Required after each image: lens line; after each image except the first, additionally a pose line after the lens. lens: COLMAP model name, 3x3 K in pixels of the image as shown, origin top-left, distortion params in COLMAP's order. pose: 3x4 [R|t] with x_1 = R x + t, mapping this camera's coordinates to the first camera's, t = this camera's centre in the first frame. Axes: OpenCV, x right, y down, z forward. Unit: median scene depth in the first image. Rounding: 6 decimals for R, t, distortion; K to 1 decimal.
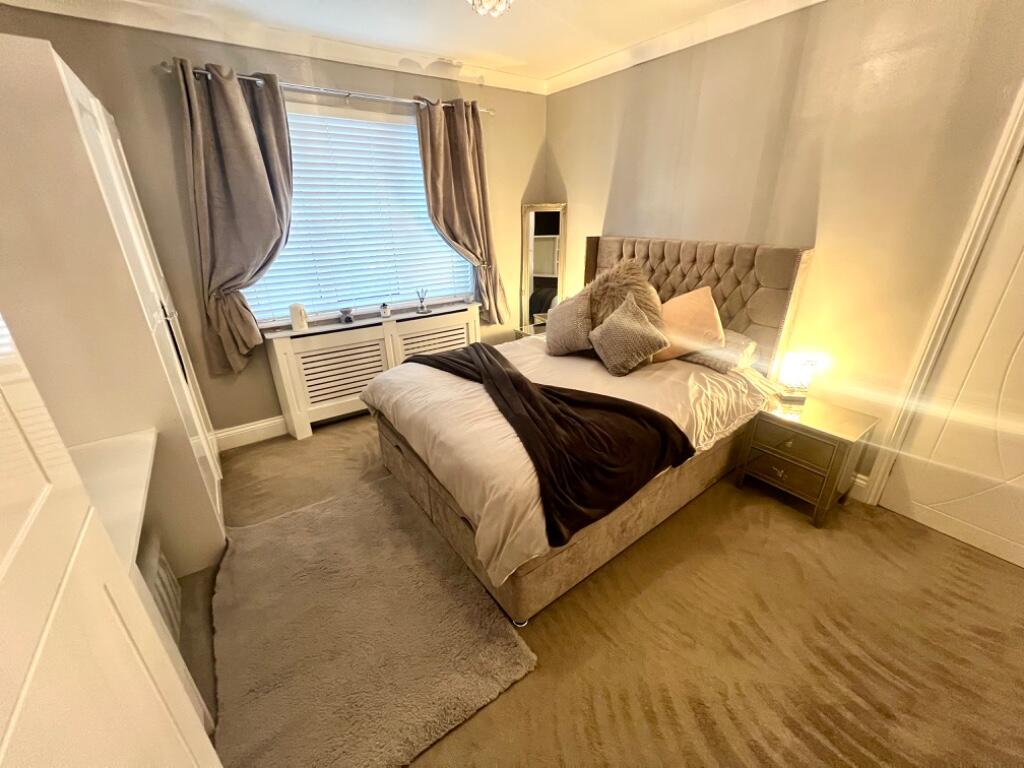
lens RADIAL K [[411.2, 0, 512.0], [0, 411.2, 384.0], [0, 0, 1]] dist [-0.003385, 0.001169]
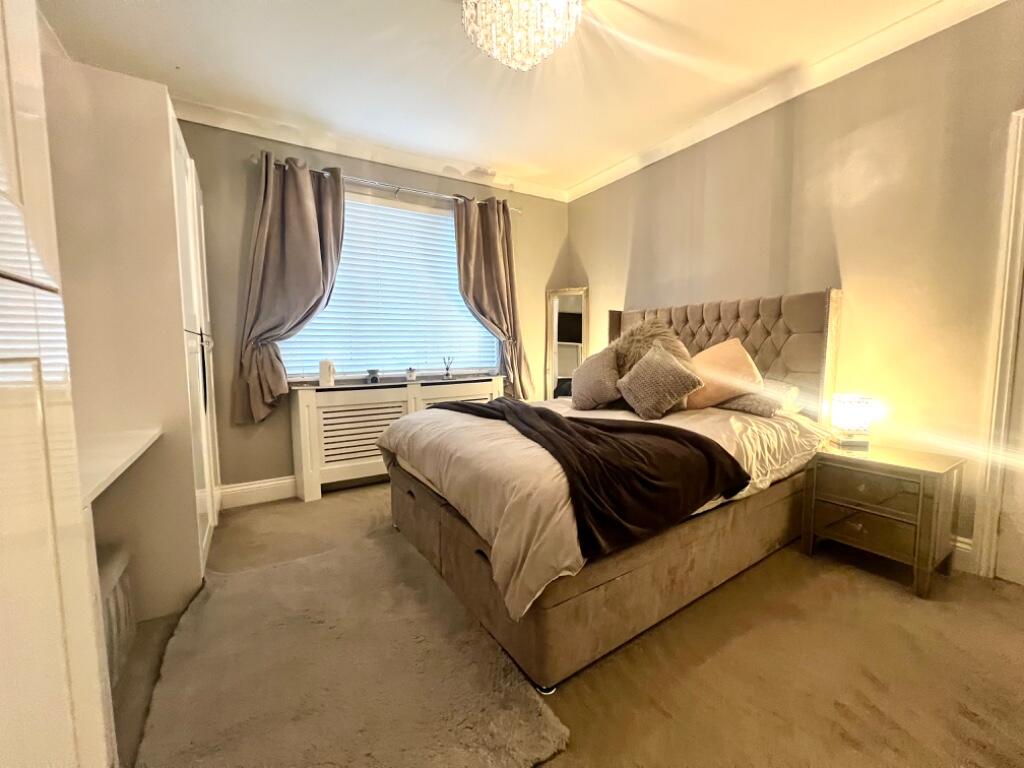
lens RADIAL K [[411.2, 0, 512.0], [0, 411.2, 384.0], [0, 0, 1]] dist [-0.003385, 0.001169]
pose [[0.998274, 0.007497, -0.058244, -0.001736], [-0.024782, 0.952954, -0.302102, 0.198545], [0.053239, 0.303024, 0.951495, 0.077247]]
